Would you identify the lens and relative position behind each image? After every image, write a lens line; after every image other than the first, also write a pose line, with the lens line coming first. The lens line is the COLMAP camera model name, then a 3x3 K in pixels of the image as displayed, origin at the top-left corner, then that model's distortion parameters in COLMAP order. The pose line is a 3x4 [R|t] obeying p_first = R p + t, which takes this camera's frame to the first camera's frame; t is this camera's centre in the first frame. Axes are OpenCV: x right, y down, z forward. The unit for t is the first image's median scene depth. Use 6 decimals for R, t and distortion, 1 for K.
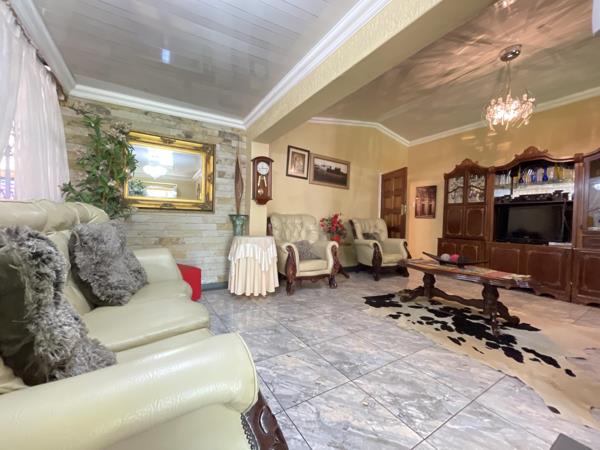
lens RADIAL K [[240.7, 0, 299.5], [0, 240.7, 225.6], [0, 0, 1]] dist [-0.004337, -0.000867]
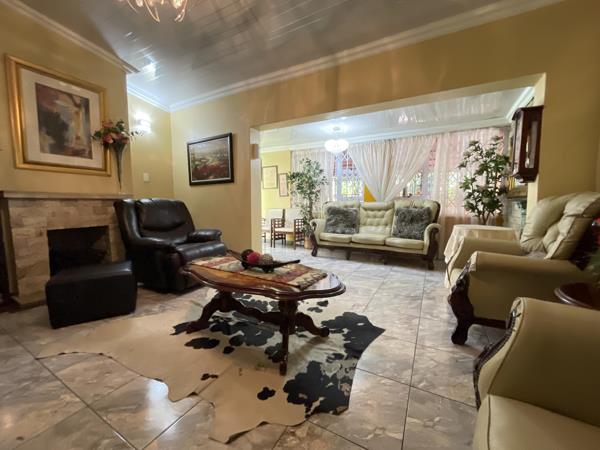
lens RADIAL K [[240.7, 0, 296.3], [0, 240.7, 227.2], [0, 0, 1]] dist [-0.004337, -0.000867]
pose [[-0.879650, 0.021425, -0.475139, 1.008476], [-0.030074, 0.994480, 0.100521, -0.022074], [0.474670, 0.102713, -0.874150, 1.904366]]
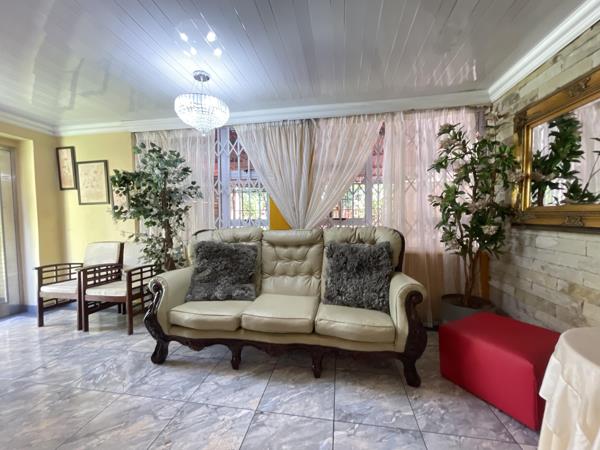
lens RADIAL K [[240.7, 0, 299.4], [0, 240.7, 227.9], [0, 0, 1]] dist [-0.004337, -0.000867]
pose [[-0.661947, 0.015584, -0.749389, 0.247708], [-0.015187, 0.999300, 0.034196, -0.097578], [0.749397, 0.034017, -0.661247, 1.184771]]
